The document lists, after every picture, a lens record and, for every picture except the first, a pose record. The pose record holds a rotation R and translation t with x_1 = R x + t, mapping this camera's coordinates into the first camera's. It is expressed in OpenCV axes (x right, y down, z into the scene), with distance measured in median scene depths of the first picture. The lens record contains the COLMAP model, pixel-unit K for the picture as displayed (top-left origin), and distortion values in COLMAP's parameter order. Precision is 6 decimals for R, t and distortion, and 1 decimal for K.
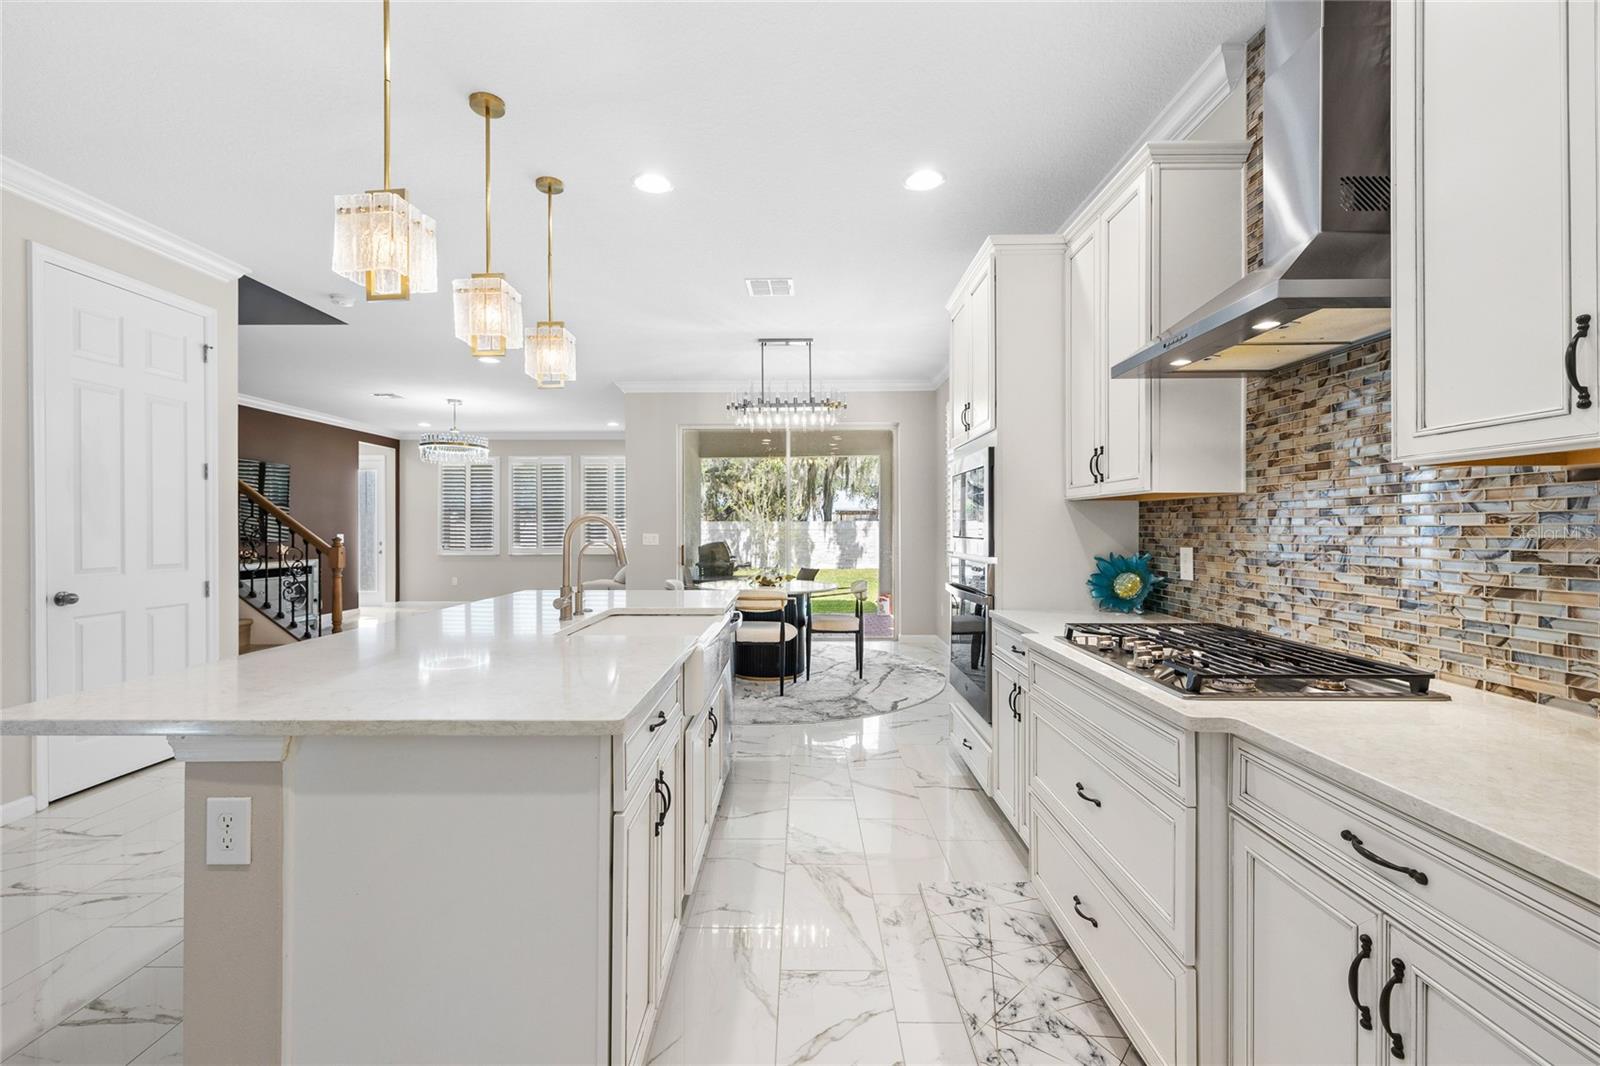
lens RADIAL K [[679.3, 0, 803.3], [0, 679.3, 526.8], [0, 0, 1]] dist [-0.000635, 0.001566]
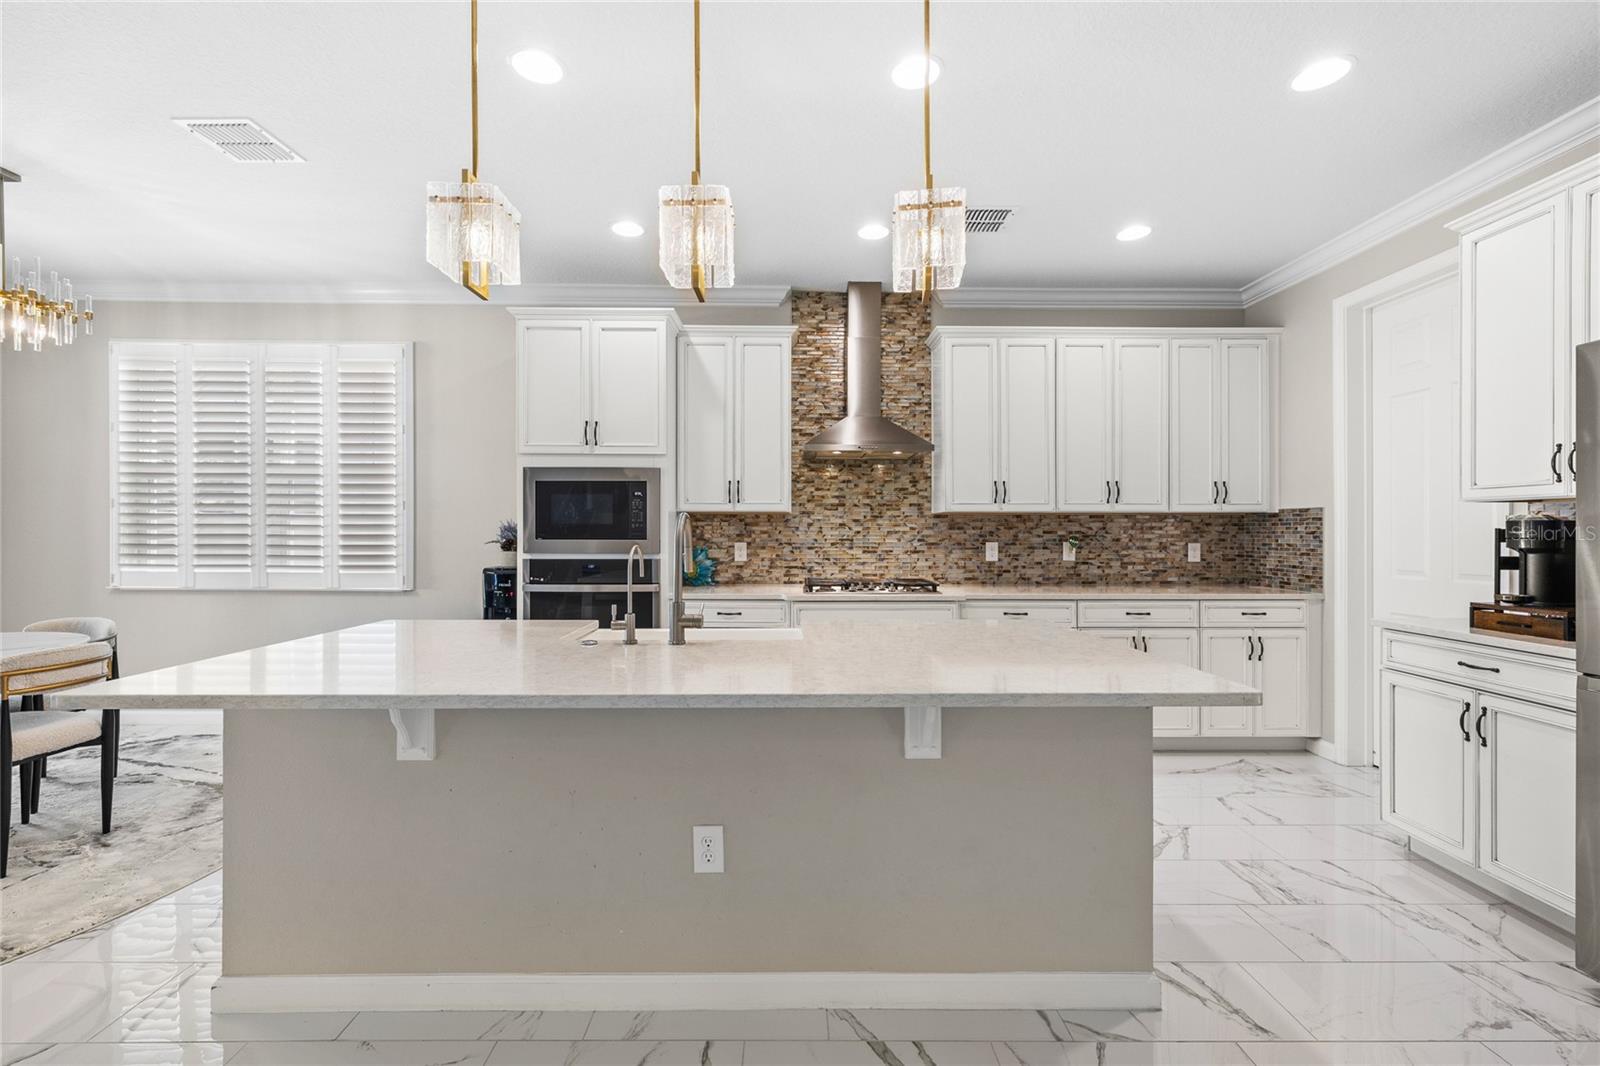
lens RADIAL K [[679.3, 0, 792.2], [0, 679.3, 520.2], [0, 0, 1]] dist [-0.000635, 0.001566]
pose [[-0.016068, 0.017755, 0.999713, -1.453412], [-0.002693, 0.999838, -0.017800, 0.004622], [-0.999867, -0.002979, -0.016018, 1.110184]]
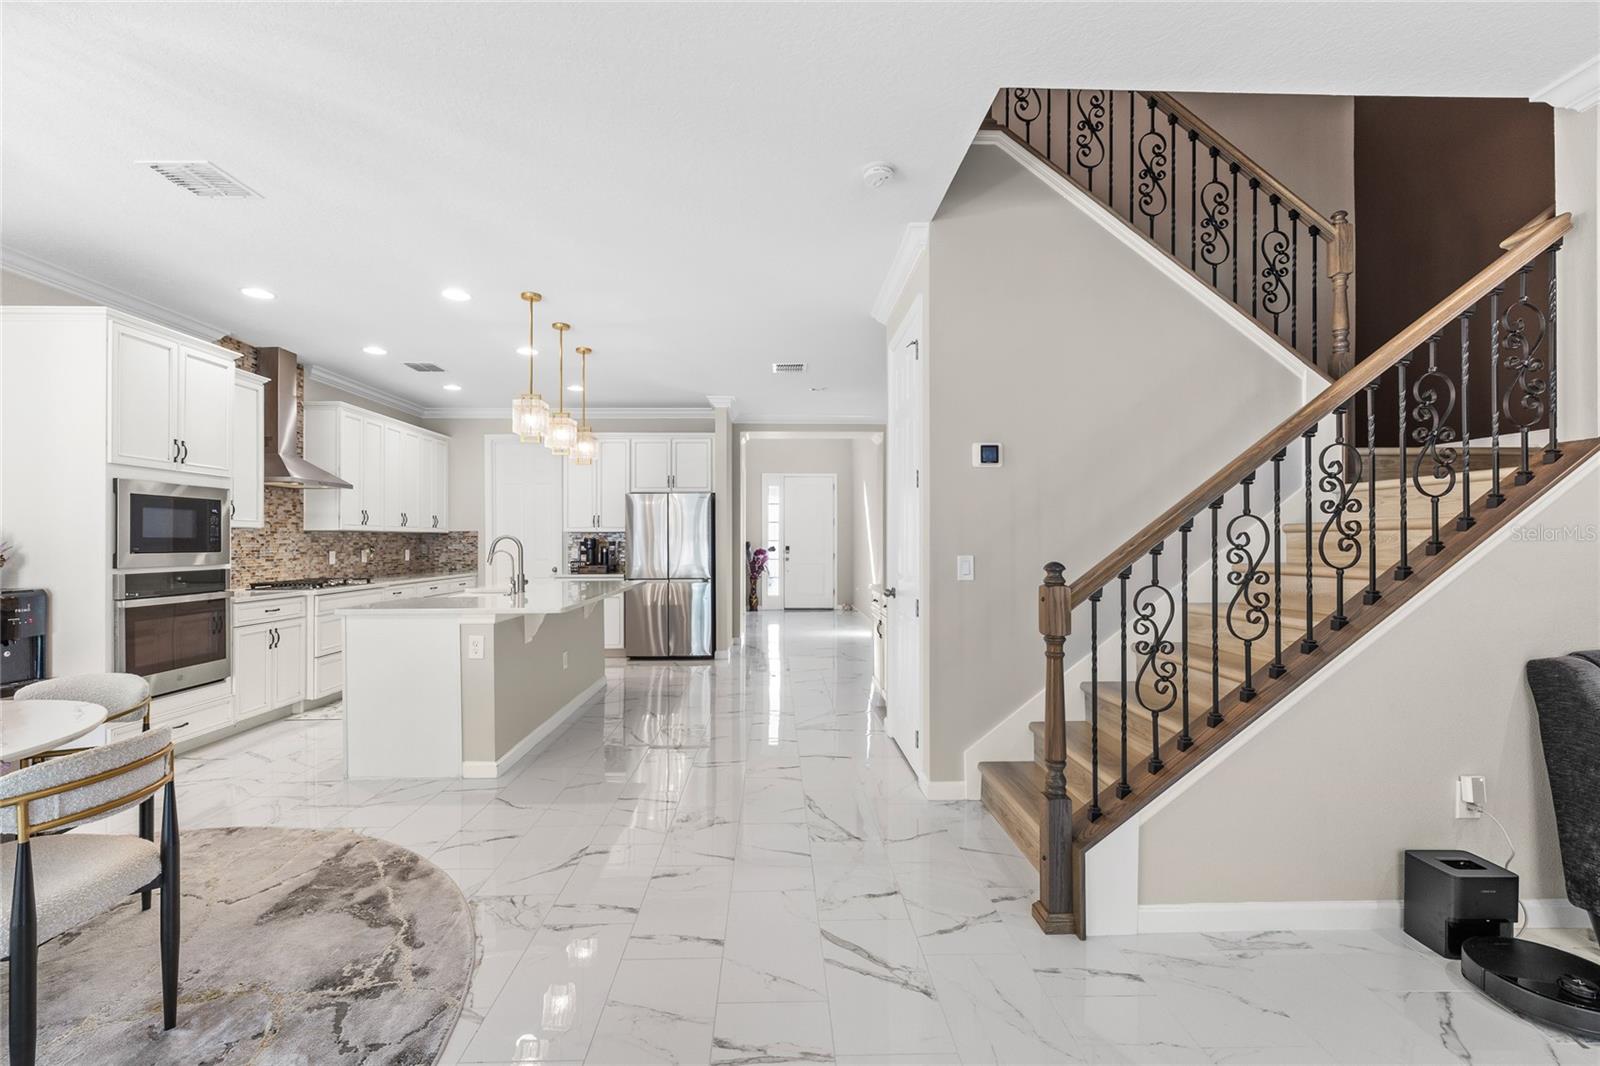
lens RADIAL K [[679.3, 0, 794.3], [0, 679.3, 537.1], [0, 0, 1]] dist [-0.000635, 0.001566]
pose [[-0.999190, 0.004733, -0.039960, -1.281552], [0.005041, 0.999958, -0.007615, 0.005191], [0.039923, -0.007811, -0.999172, 3.623496]]
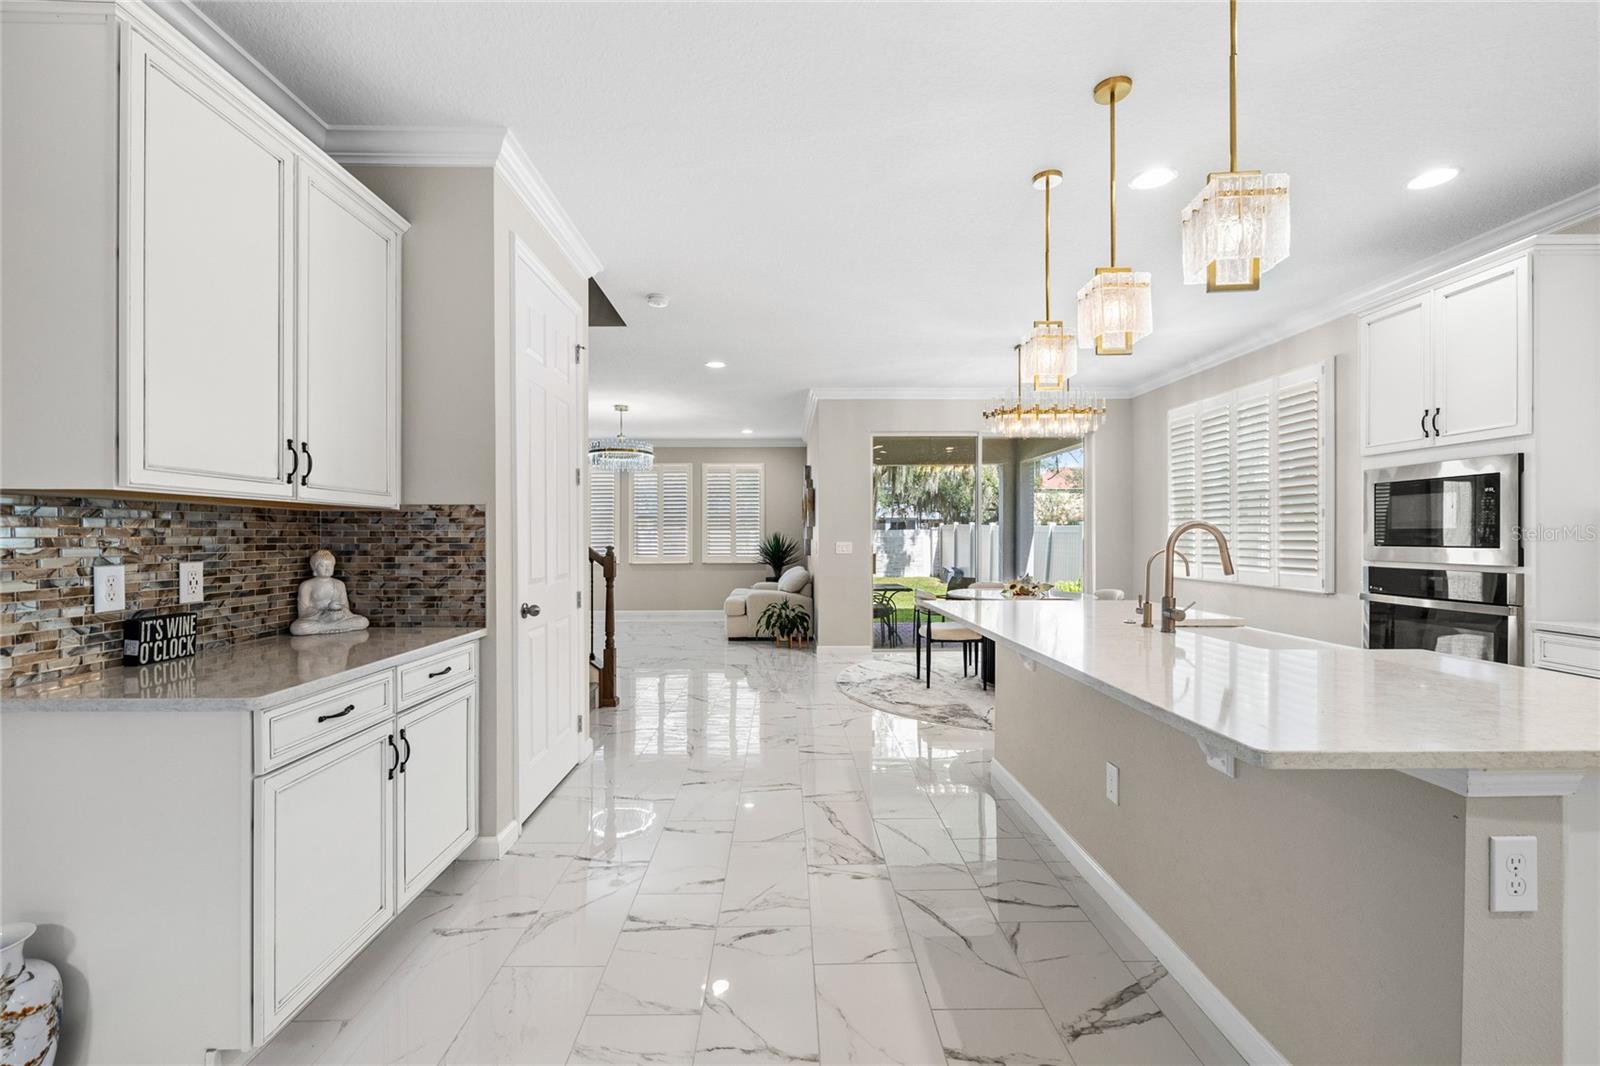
lens RADIAL K [[679.3, 0, 796.7], [0, 679.3, 534.4], [0, 0, 1]] dist [-0.000635, 0.001566]
pose [[0.999788, 0.001525, 0.020536, -1.114996], [-0.001492, 0.999998, -0.001619, 0.001353], [-0.020539, 0.001588, 0.999788, 0.073894]]
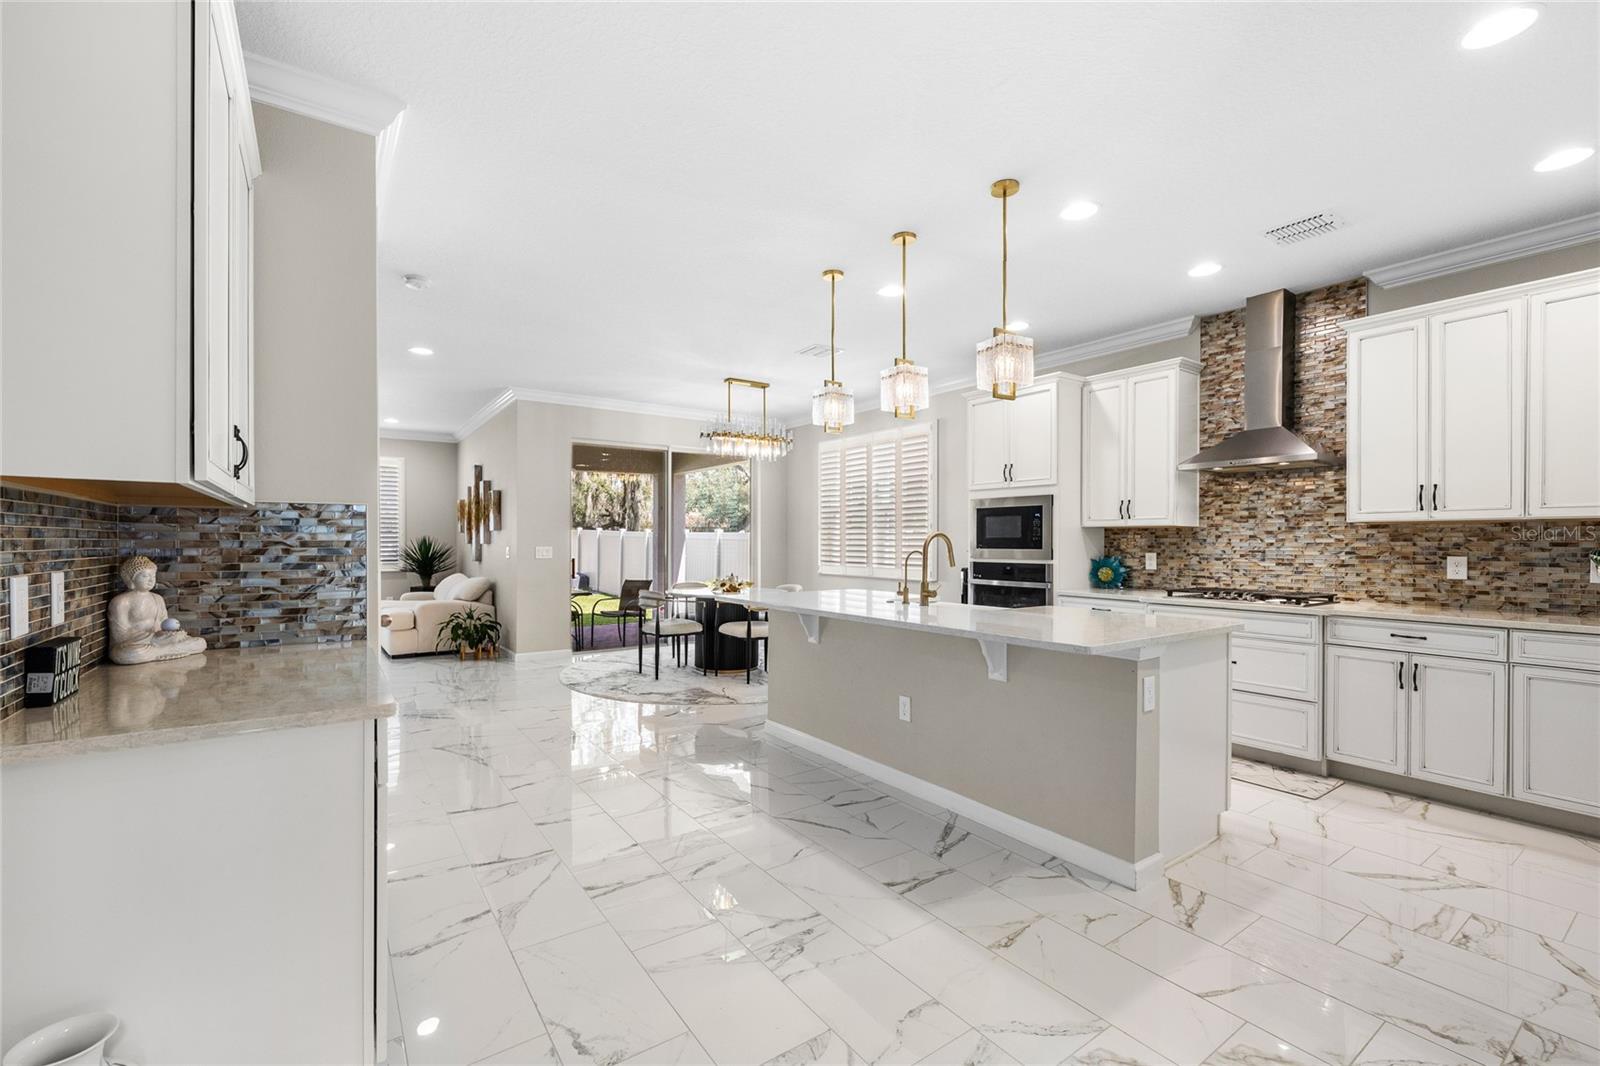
lens RADIAL K [[679.3, 0, 794.9], [0, 679.3, 542.0], [0, 0, 1]] dist [-0.000635, 0.001566]
pose [[0.815745, 0.004069, 0.578397, -1.761632], [-0.004470, 0.999990, -0.000730, 0.005508], [-0.578394, -0.001990, 0.815755, -0.014291]]
